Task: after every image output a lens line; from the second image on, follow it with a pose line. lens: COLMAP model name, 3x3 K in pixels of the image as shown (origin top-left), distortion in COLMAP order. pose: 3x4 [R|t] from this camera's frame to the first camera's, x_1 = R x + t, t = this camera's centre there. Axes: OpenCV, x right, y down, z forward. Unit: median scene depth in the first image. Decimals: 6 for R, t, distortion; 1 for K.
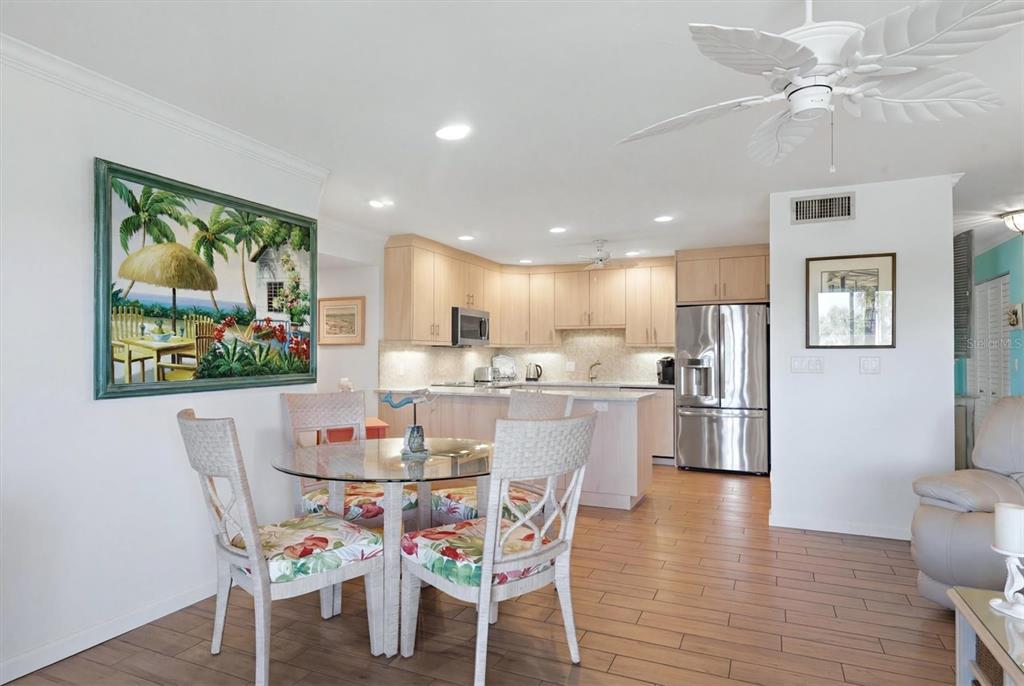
lens RADIAL K [[593.2, 0, 510.8], [0, 593.2, 352.7], [0, 0, 1]] dist [0.000416, -0.000124]
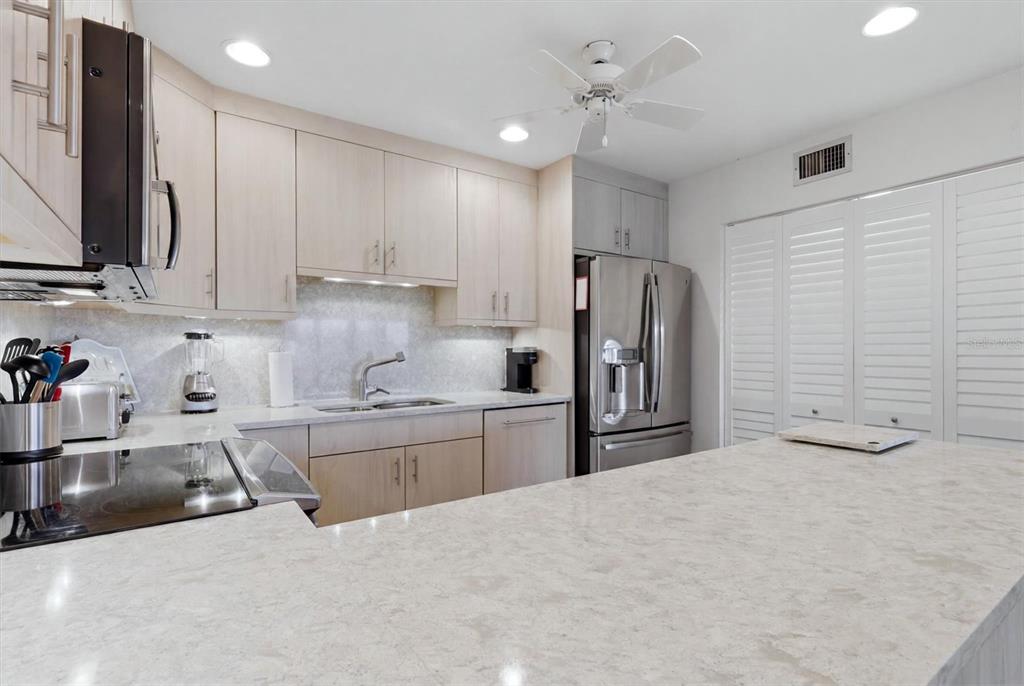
lens RADIAL K [[480.2, 0, 512.0], [0, 480.2, 343.0], [0, 0, 1]] dist [0.001258, 0.000111]
pose [[0.515075, 0.004885, 0.857131, -0.192172], [-0.005023, 0.999984, -0.002681, 0.009286], [-0.857131, -0.002924, 0.515091, 1.134917]]
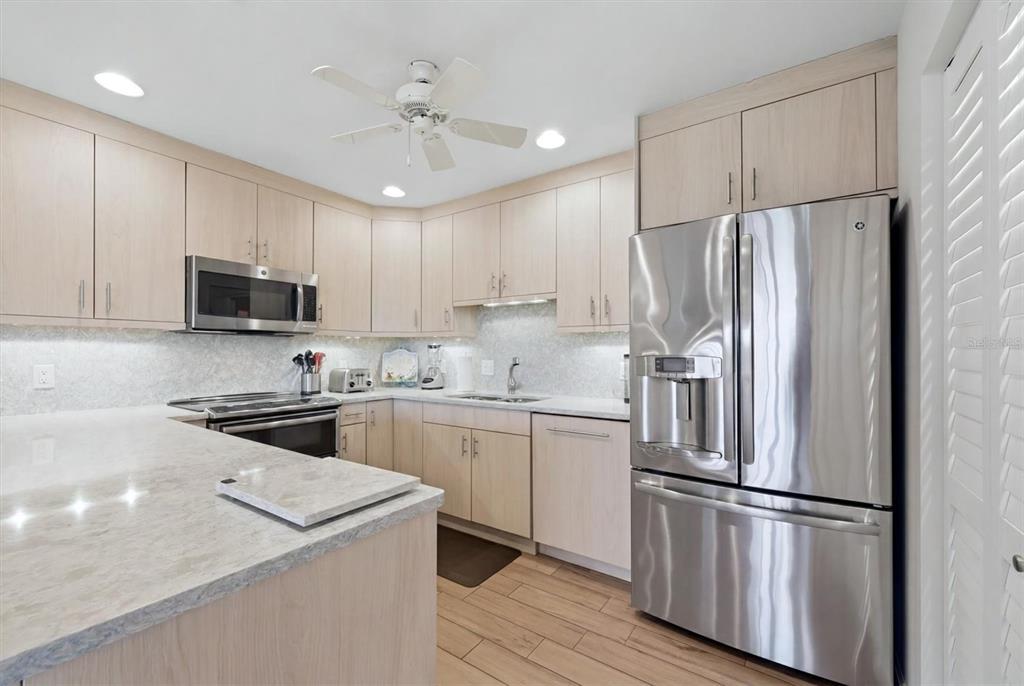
lens RADIAL K [[425.3, 0, 513.3], [0, 425.3, 348.6], [0, 0, 1]] dist [-0.000078, 0.000051]
pose [[0.984429, -0.001558, -0.175776, 0.337505], [0.001091, 0.999996, -0.002752, 0.007958], [0.175779, 0.002517, 0.984426, 0.925633]]
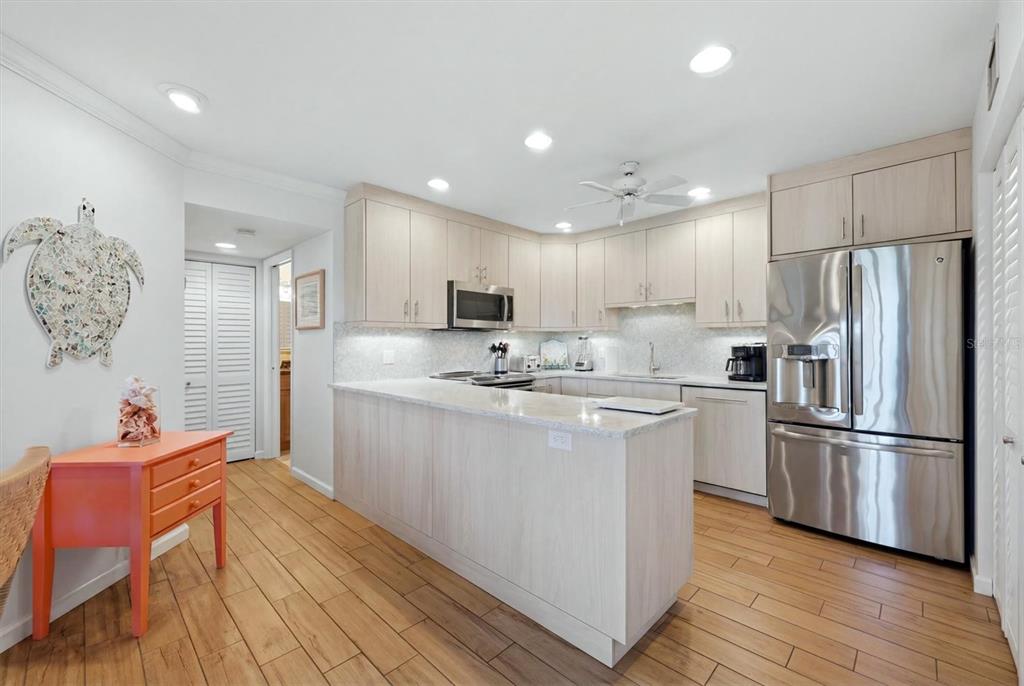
lens RADIAL K [[429.5, 0, 504.5], [0, 429.5, 342.7], [0, 0, 1]] dist [-0.000002, -0.000307]
pose [[0.936321, -0.002924, -0.351134, 0.241599], [0.004545, 0.999982, 0.003794, 0.007488], [0.351116, -0.005149, 0.936318, 0.649496]]
